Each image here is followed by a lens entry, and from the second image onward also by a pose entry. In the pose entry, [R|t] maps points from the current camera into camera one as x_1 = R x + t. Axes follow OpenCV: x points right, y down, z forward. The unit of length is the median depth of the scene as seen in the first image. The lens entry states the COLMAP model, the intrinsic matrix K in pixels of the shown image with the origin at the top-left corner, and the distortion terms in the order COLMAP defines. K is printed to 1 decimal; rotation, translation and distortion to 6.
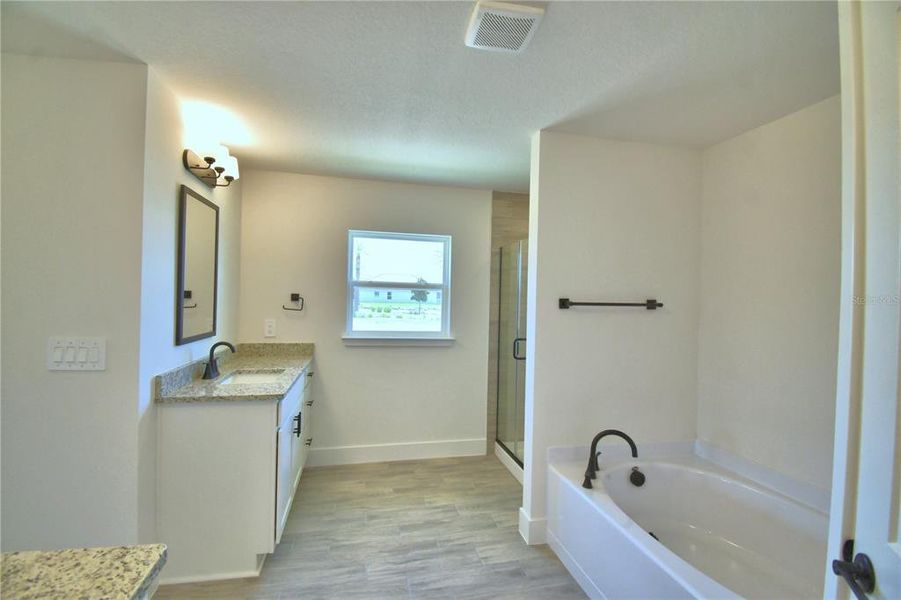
lens RADIAL K [[396.6, 0, 448.5], [0, 396.6, 298.1], [0, 0, 1]] dist [0.013113, -0.023562]
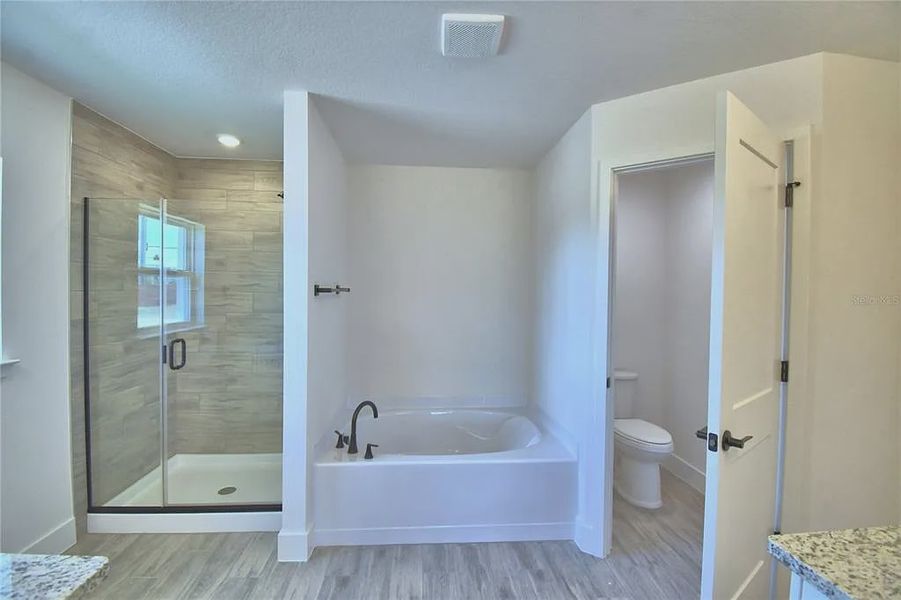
lens RADIAL K [[409.3, 0, 434.2], [0, 409.3, 297.4], [0, 0, 1]] dist [0.011256, -0.017952]
pose [[0.151226, -0.038906, 0.987733, -0.680808], [-0.012016, 0.999079, 0.041192, -0.014520], [-0.988426, -0.018098, 0.150619, 0.621249]]
